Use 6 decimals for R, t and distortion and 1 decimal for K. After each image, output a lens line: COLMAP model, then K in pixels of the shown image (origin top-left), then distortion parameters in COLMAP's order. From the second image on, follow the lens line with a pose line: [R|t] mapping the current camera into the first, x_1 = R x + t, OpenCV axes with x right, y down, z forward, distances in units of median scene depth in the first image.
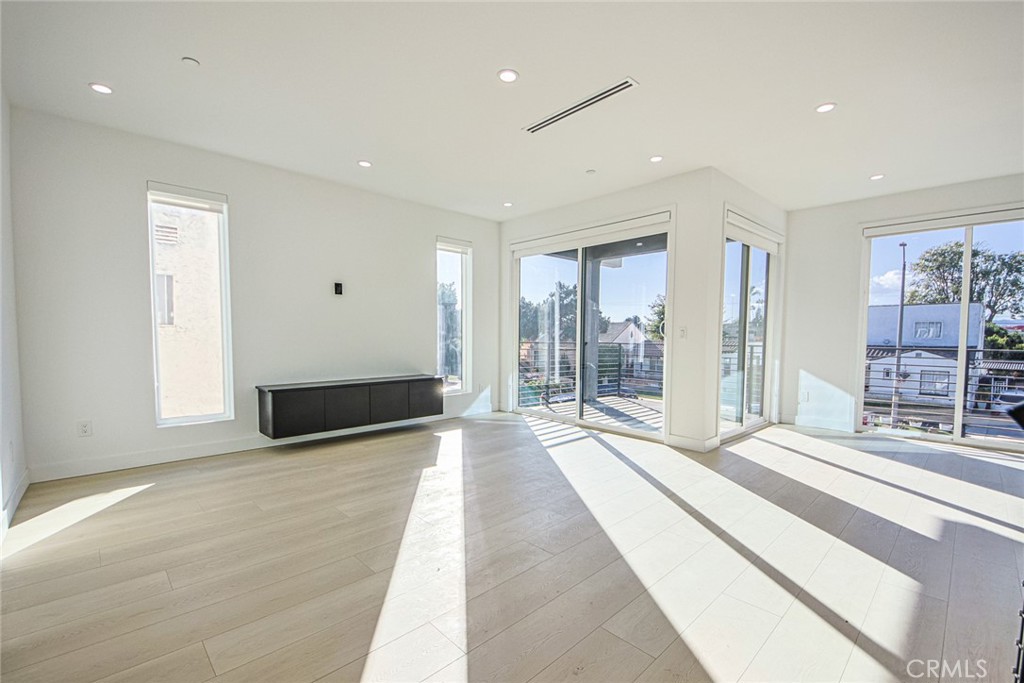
lens RADIAL K [[444.1, 0, 509.2], [0, 444.1, 341.2], [0, 0, 1]] dist [-0.000296, -0.000376]
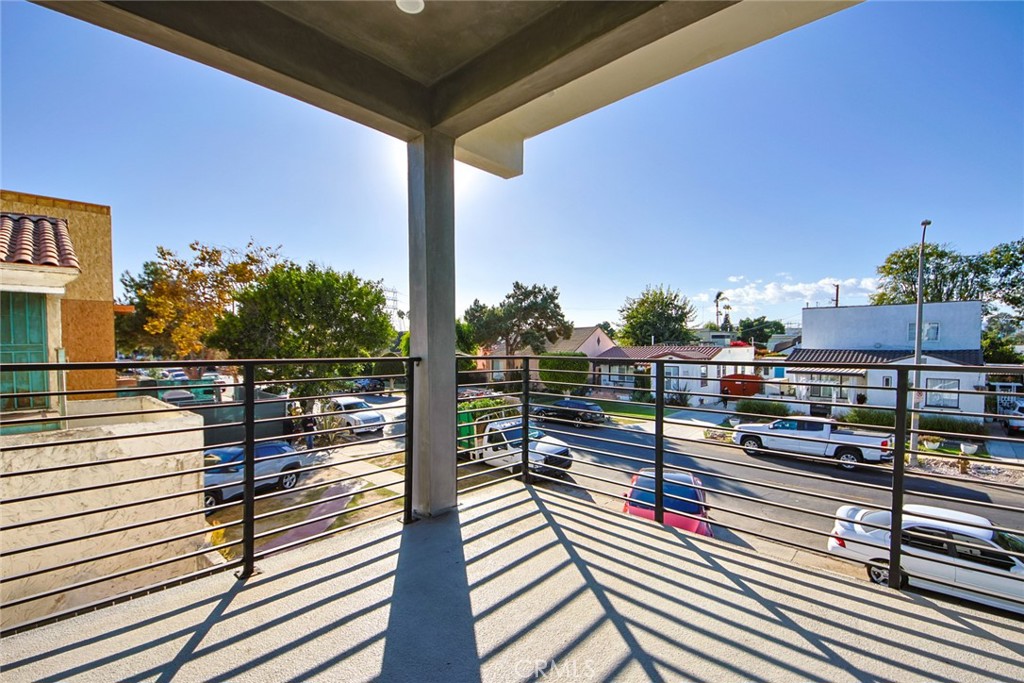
lens RADIAL K [[444.1, 0, 514.8], [0, 444.1, 341.5], [0, 0, 1]] dist [-0.000296, -0.000376]
pose [[0.997331, -0.010106, 0.072315, 0.042485], [0.011308, 0.999804, -0.016226, -0.000599], [-0.072136, 0.017000, 0.997250, 0.117957]]
